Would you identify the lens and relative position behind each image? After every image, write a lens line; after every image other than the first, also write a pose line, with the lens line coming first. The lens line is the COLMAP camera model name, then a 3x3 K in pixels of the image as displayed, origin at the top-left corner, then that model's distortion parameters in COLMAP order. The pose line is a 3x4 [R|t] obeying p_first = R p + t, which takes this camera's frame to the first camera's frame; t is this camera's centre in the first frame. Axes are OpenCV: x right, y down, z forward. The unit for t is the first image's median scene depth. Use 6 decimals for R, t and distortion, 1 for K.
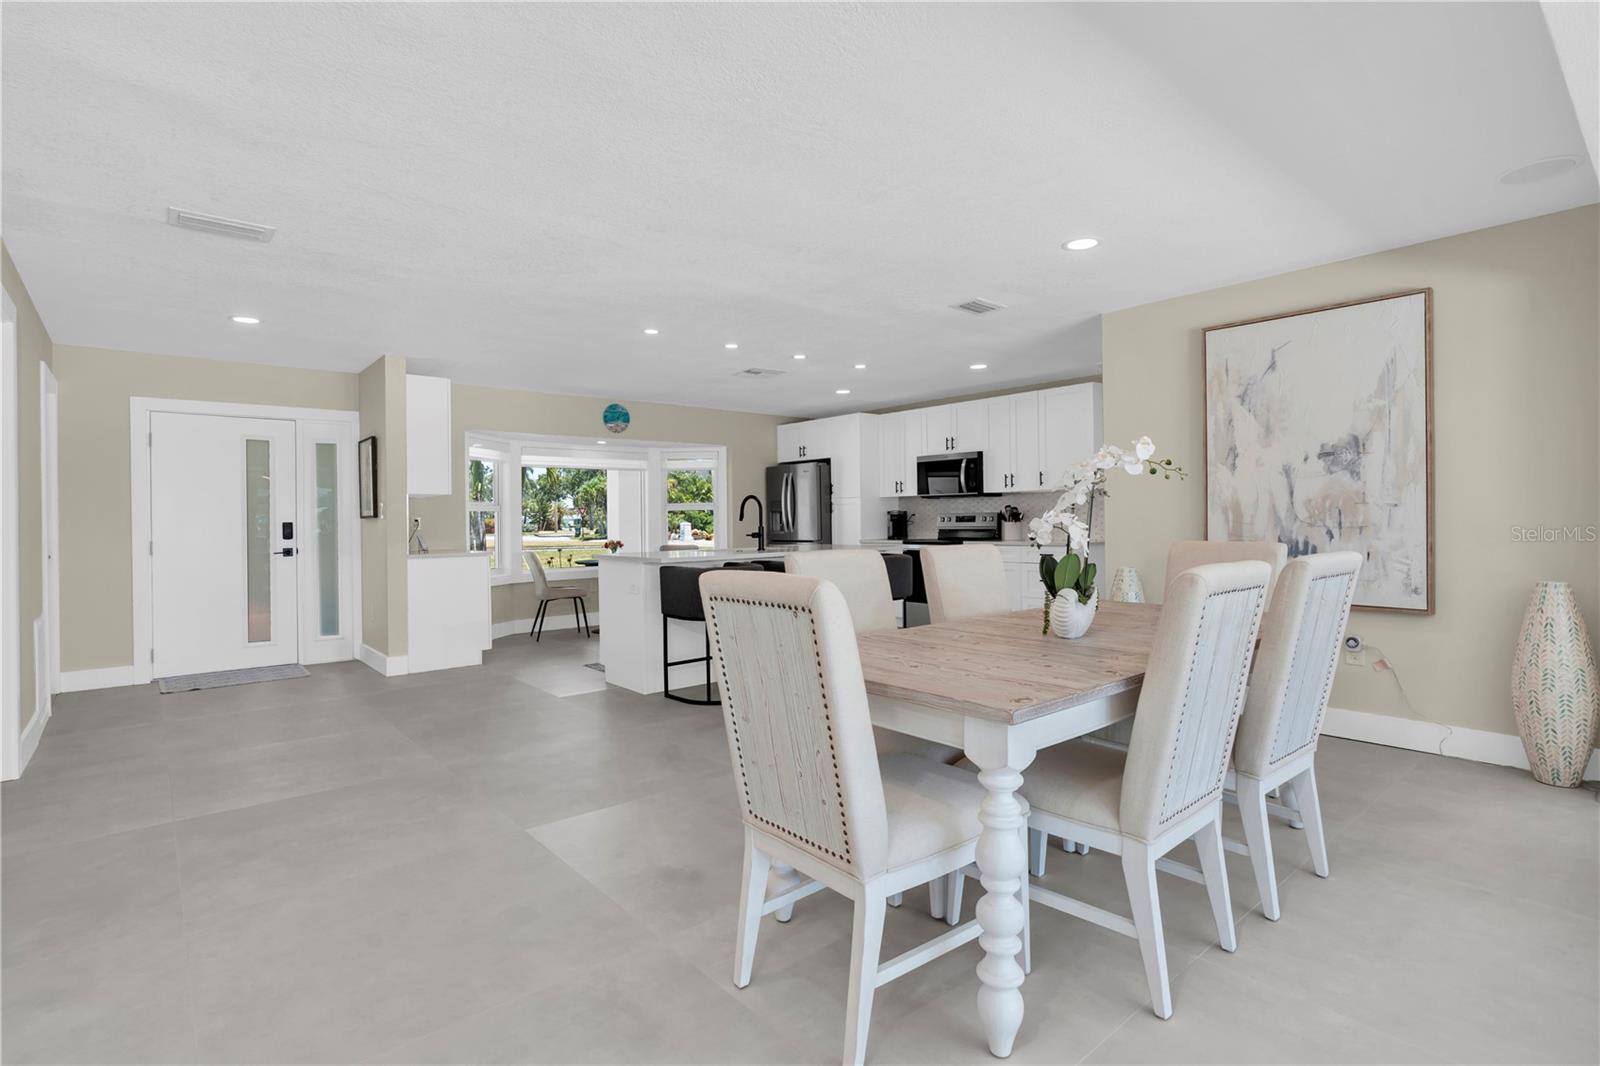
lens RADIAL K [[796.5, 0, 809.5], [0, 796.5, 537.4], [0, 0, 1]] dist [-0.013321, 0.004099]
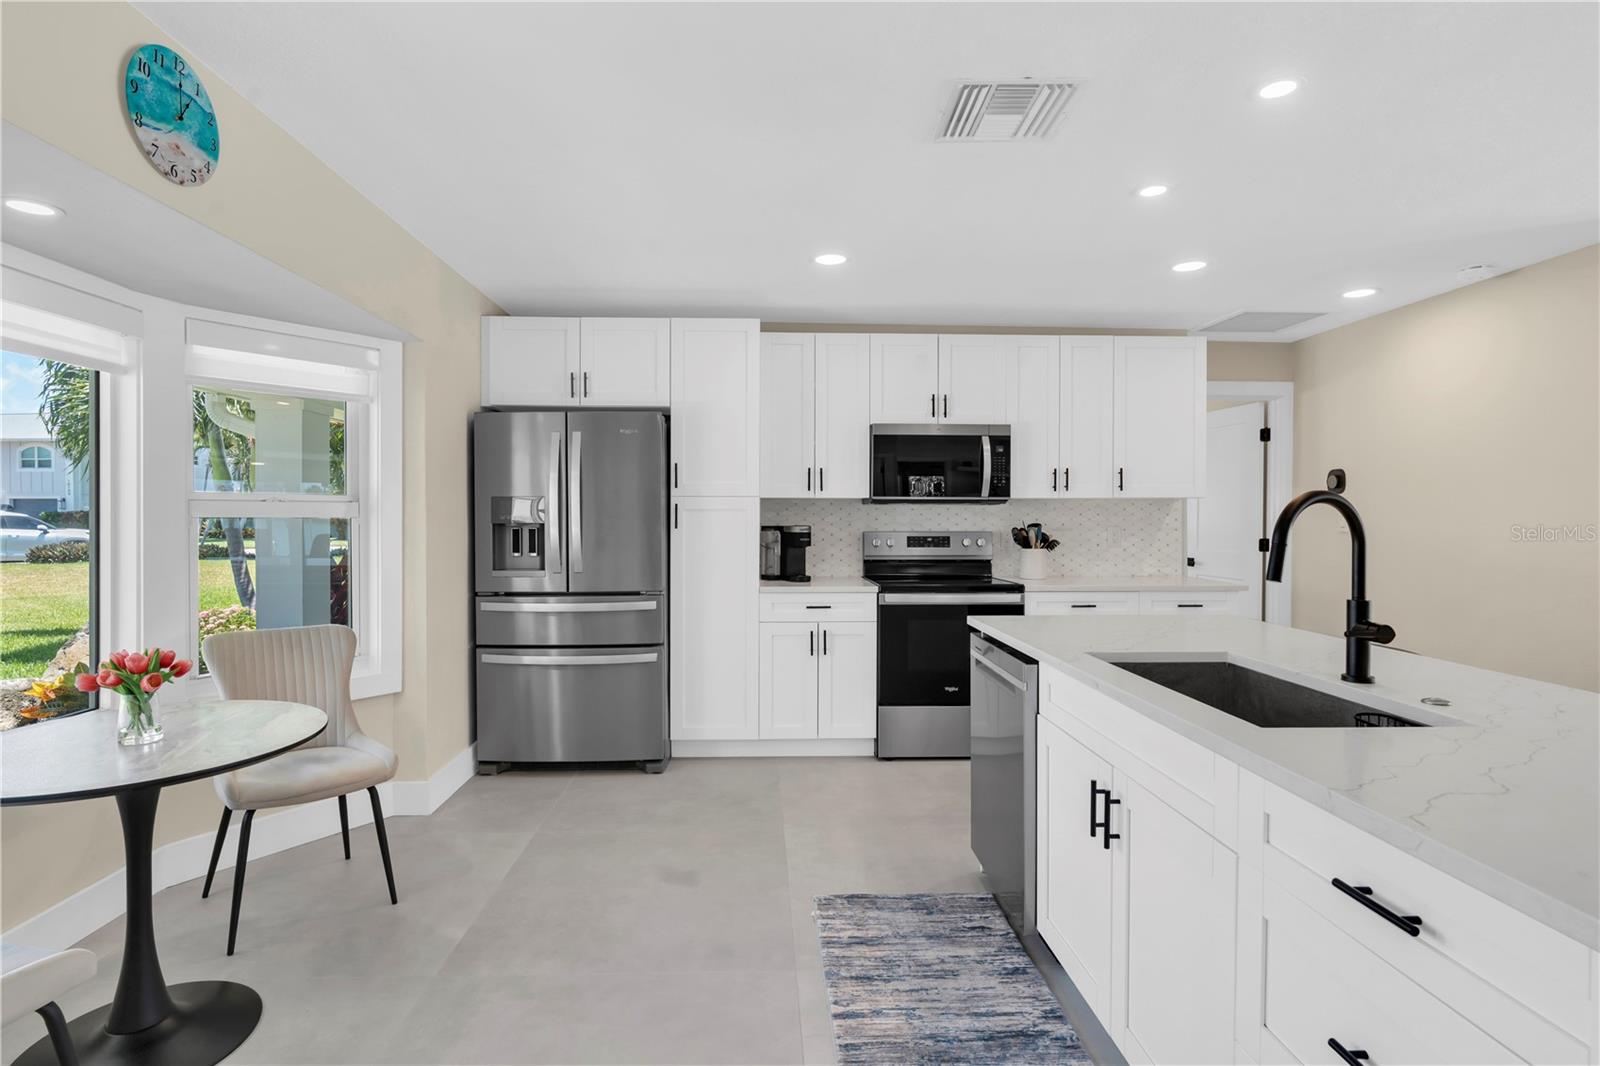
lens RADIAL K [[796.5, 0, 798.0], [0, 796.5, 532.5], [0, 0, 1]] dist [-0.013321, 0.004099]
pose [[0.624807, -0.001714, 0.780777, -0.304203], [0.007791, 0.999961, -0.004040, -0.028022], [-0.780740, 0.008607, 0.624796, 0.712093]]
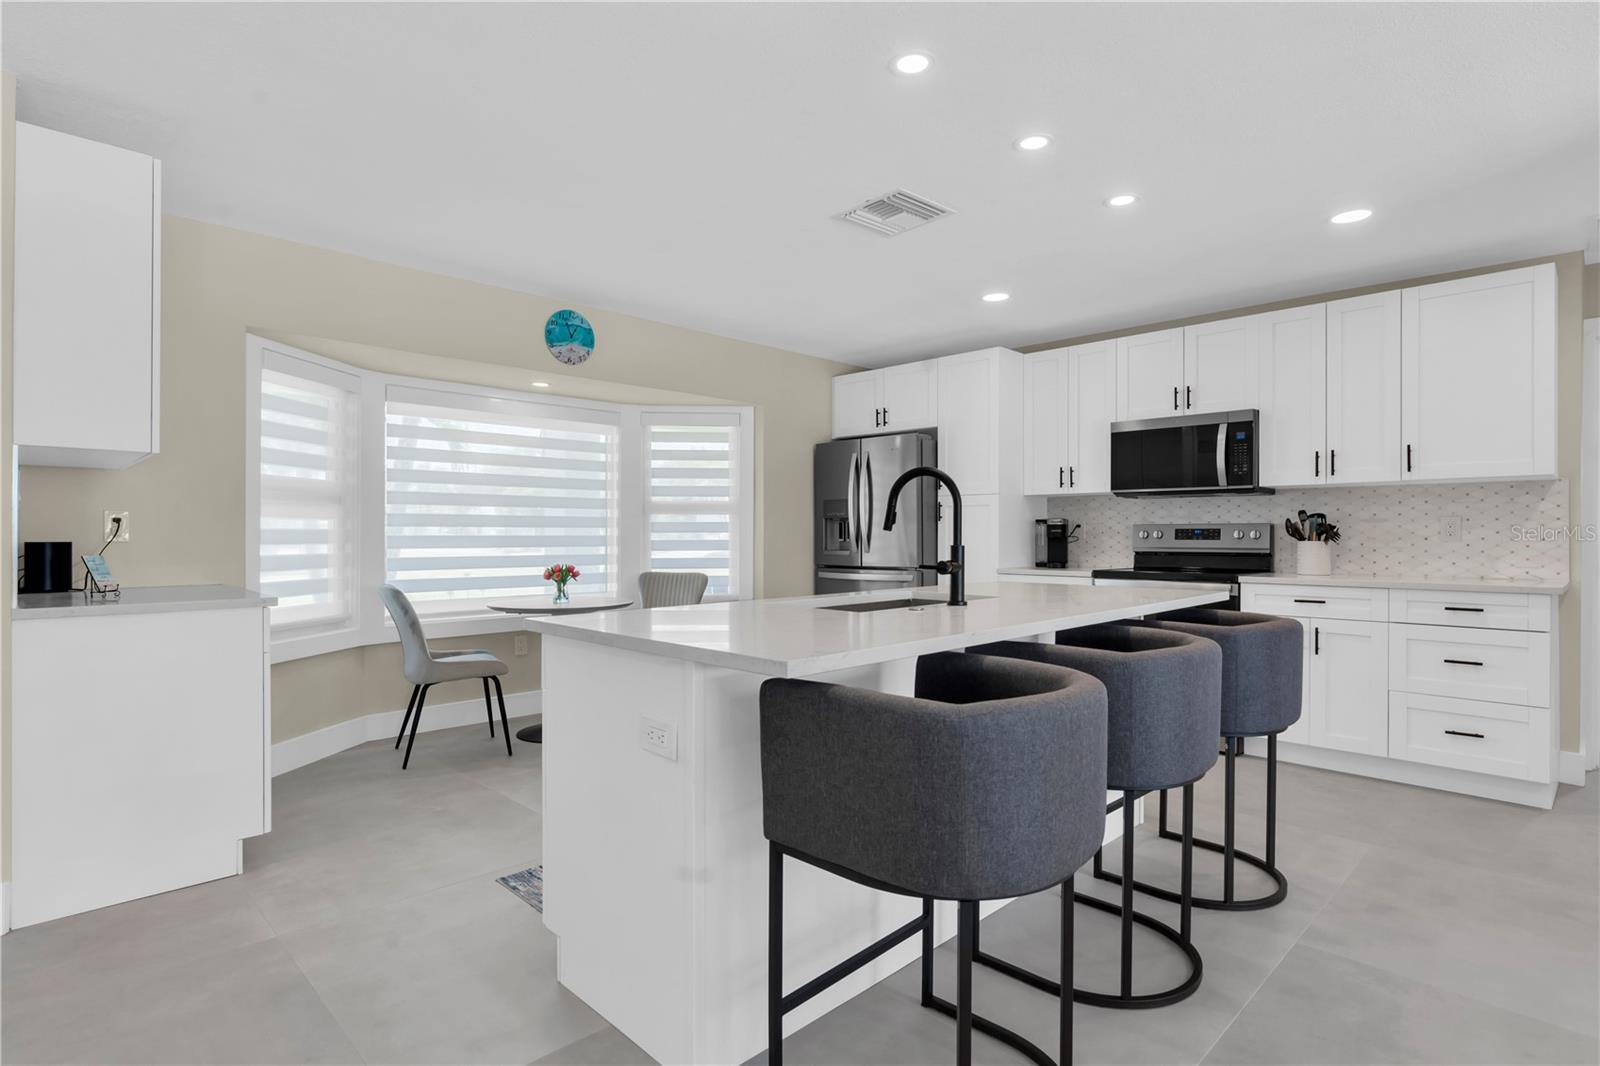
lens RADIAL K [[832.2, 0, 804.4], [0, 832.2, 536.1], [0, 0, 1]] dist [-0.000986, -0.000354]
pose [[0.997422, 0.012799, 0.070613, -0.121933], [-0.011466, 0.999749, -0.019263, -0.007232], [-0.070842, 0.018403, 0.997318, 0.429581]]
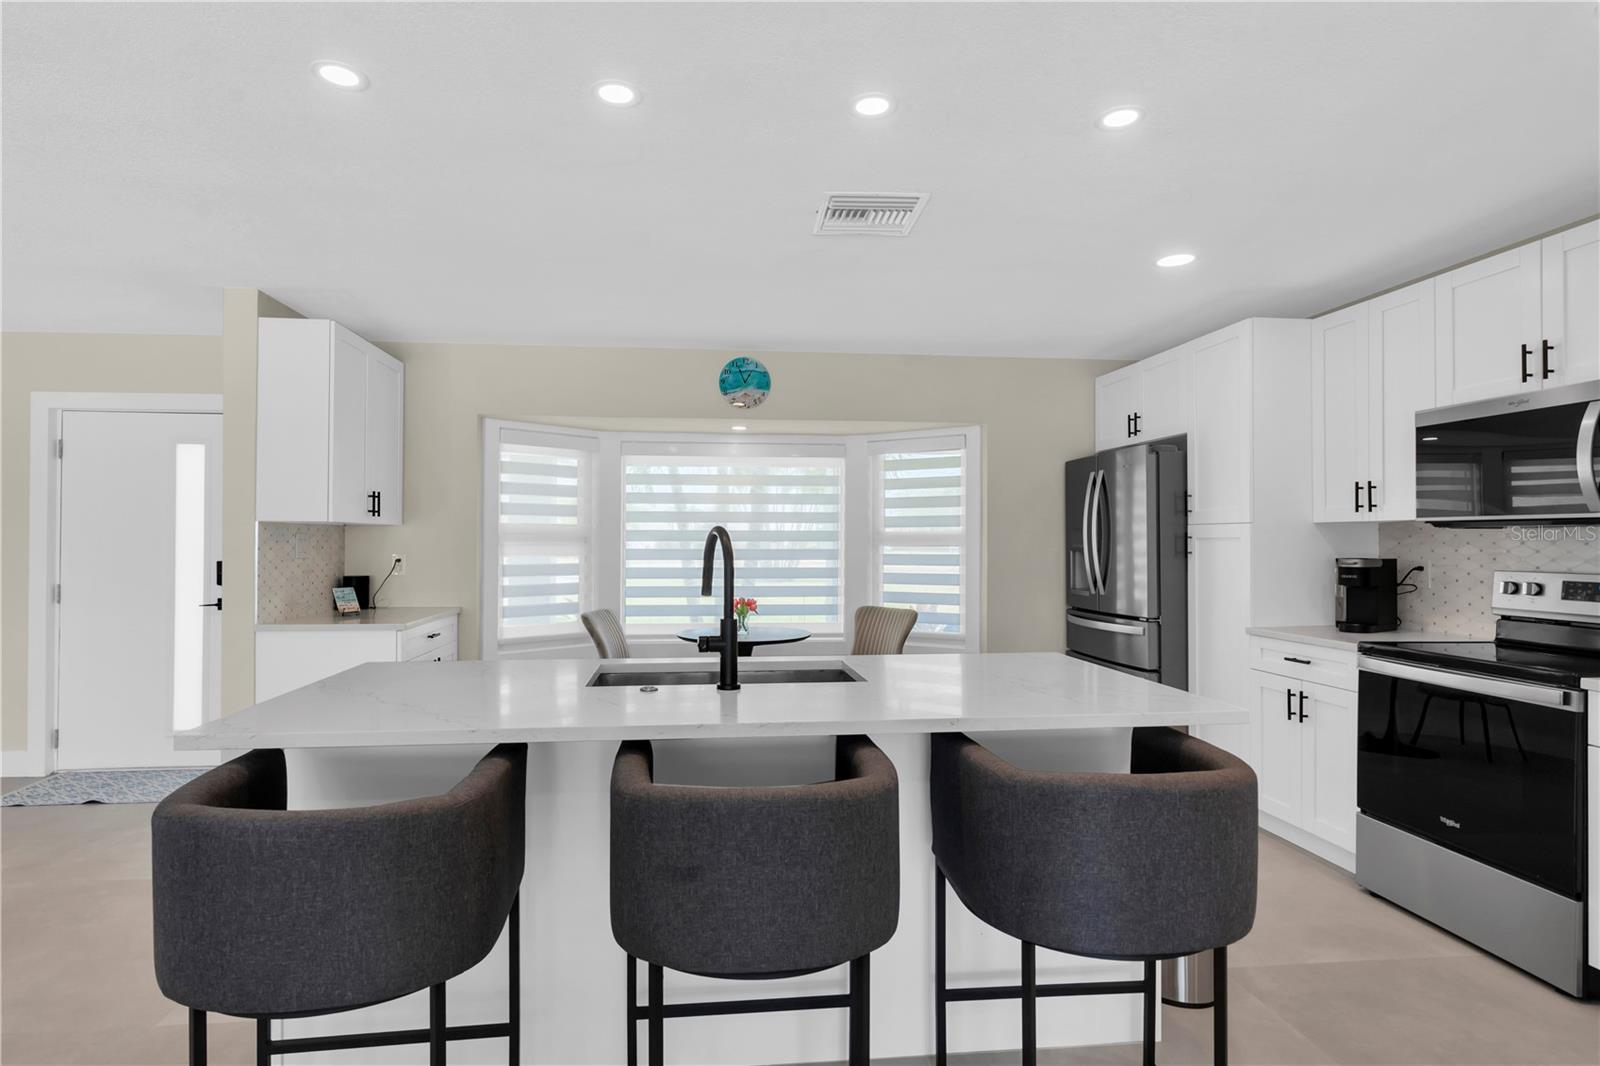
lens RADIAL K [[832.2, 0, 776.9], [0, 832.2, 538.6], [0, 0, 1]] dist [-0.000986, -0.000354]
pose [[0.817194, 0.012766, -0.576222, 0.115910], [-0.024777, 0.999609, -0.012992, -0.031933], [0.575831, 0.024894, 0.817190, 0.528500]]
